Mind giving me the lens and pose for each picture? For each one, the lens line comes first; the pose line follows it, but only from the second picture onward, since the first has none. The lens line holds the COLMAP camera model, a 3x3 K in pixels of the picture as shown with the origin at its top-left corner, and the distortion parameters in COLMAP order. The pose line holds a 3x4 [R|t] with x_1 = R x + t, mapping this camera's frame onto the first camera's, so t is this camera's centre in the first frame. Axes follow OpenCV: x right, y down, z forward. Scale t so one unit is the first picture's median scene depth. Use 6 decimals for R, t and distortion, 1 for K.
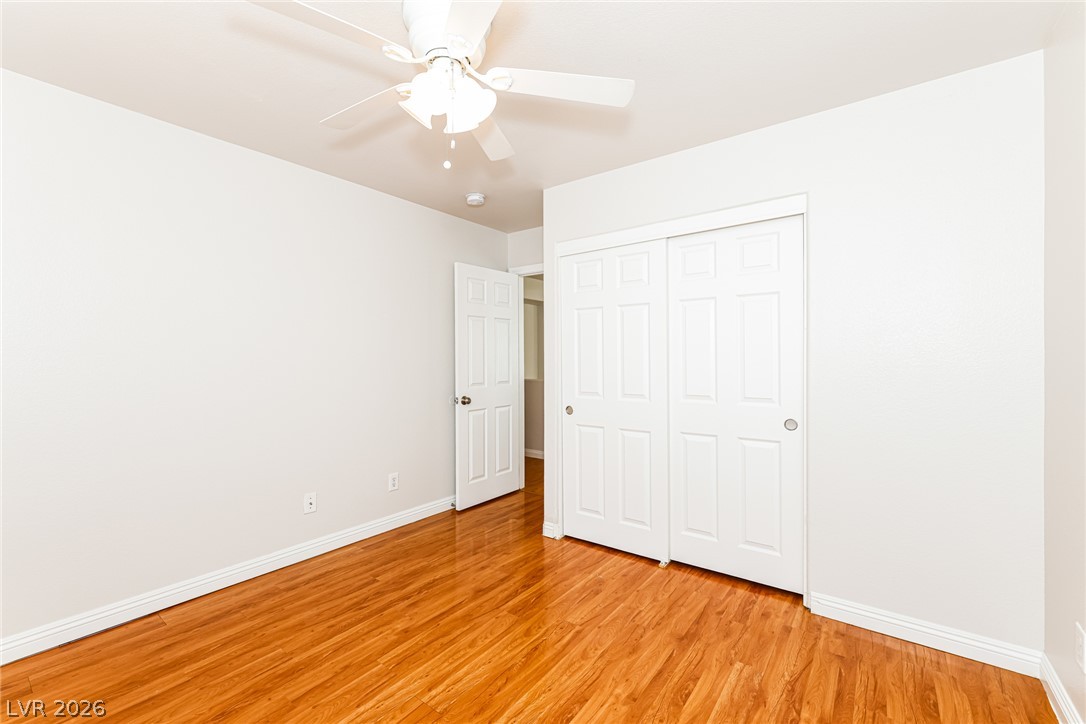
lens RADIAL K [[452.9, 0, 543.0], [0, 452.9, 362.0], [0, 0, 1]] dist [0.000184, 0.000055]
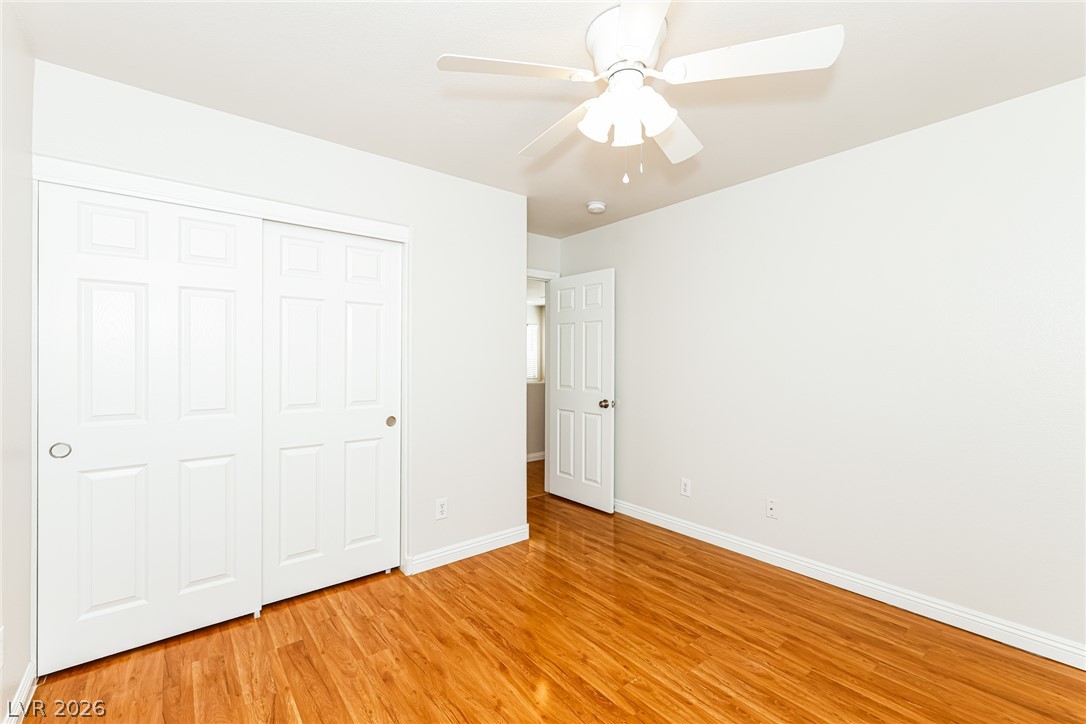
lens RADIAL K [[452.9, 0, 543.0], [0, 452.9, 362.0], [0, 0, 1]] dist [0.000184, 0.000055]
pose [[0.239642, 0.006211, 0.970841, -0.488251], [0.008172, 0.999931, -0.008414, 0.000397], [-0.970827, 0.009950, 0.239575, 0.361666]]
